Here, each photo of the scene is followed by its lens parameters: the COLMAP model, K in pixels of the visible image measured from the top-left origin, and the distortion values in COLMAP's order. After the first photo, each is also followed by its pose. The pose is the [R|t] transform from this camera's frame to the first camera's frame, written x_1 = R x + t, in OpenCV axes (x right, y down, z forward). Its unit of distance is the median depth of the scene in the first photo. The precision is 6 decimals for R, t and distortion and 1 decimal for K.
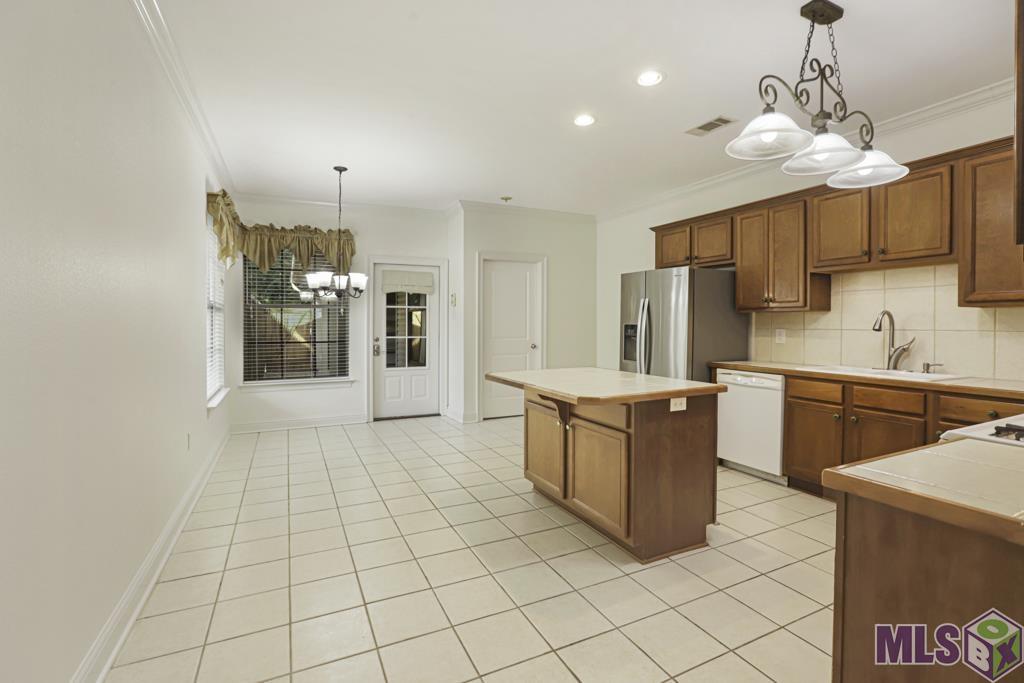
lens RADIAL K [[465.3, 0, 510.0], [0, 465.3, 329.9], [0, 0, 1]] dist [-0.002608, -0.000052]
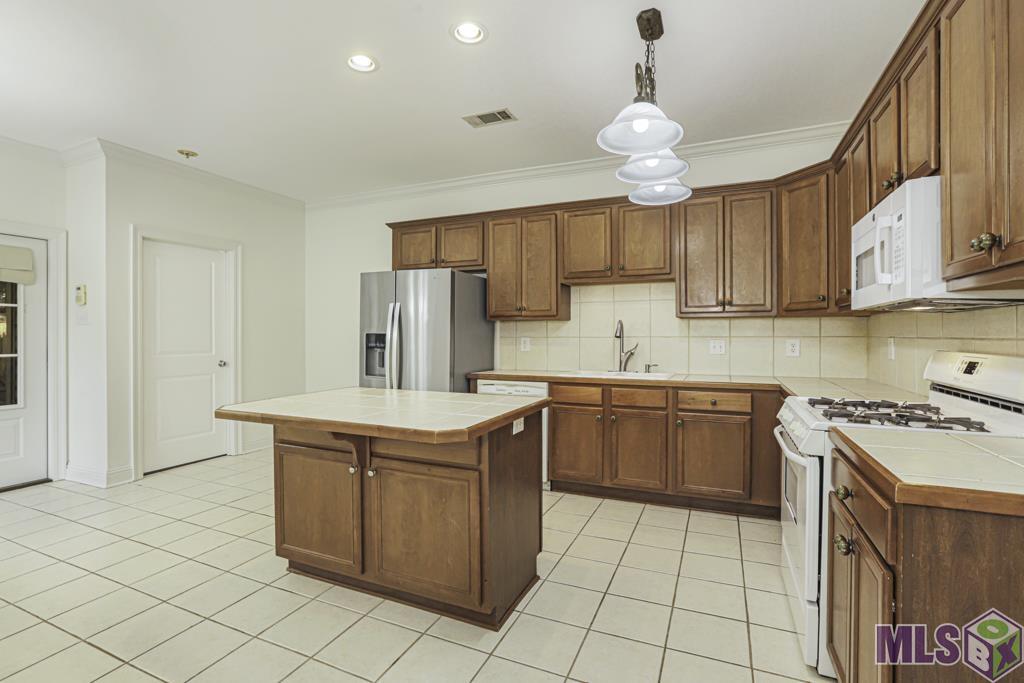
lens RADIAL K [[478.6, 0, 497.6], [0, 478.6, 338.6], [0, 0, 1]] dist [-0.041998, 0.025485]
pose [[0.774925, -0.005755, 0.632027, -0.148292], [0.009947, 0.999946, -0.003092, 0.004423], [-0.631975, 0.008683, 0.774940, 0.246217]]
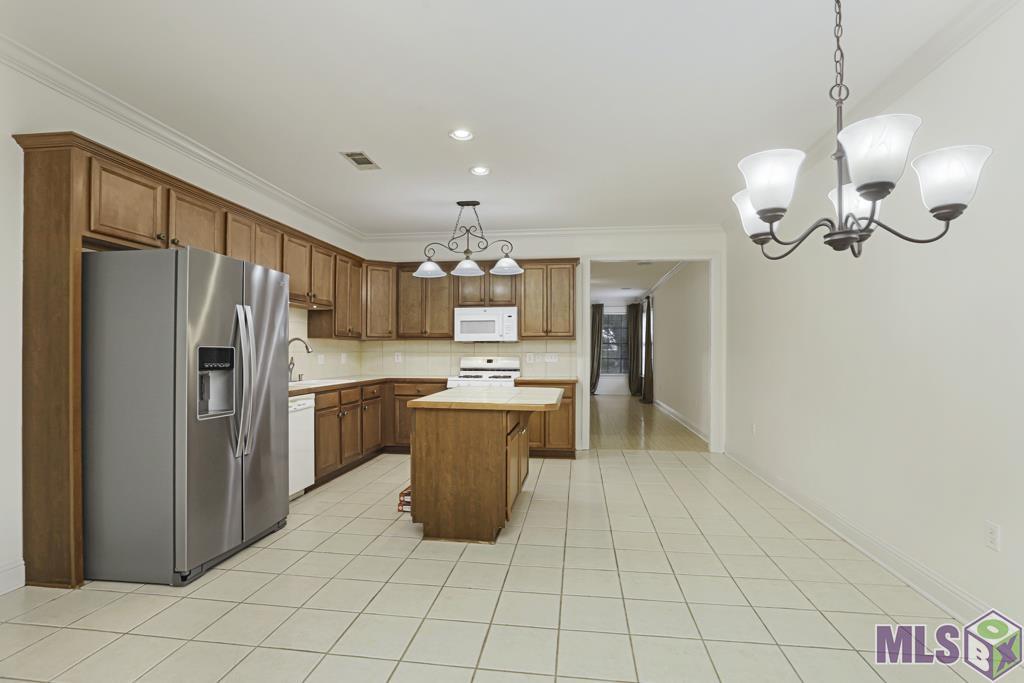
lens RADIAL K [[498.6, 0, 510.0], [0, 498.6, 351.4], [0, 0, 1]] dist [-0.002087, -0.000168]
pose [[-0.832113, -0.007774, 0.554552, -0.455611], [-0.000443, 0.999911, 0.013354, -0.018299], [-0.554606, 0.010867, -0.832042, 1.653810]]
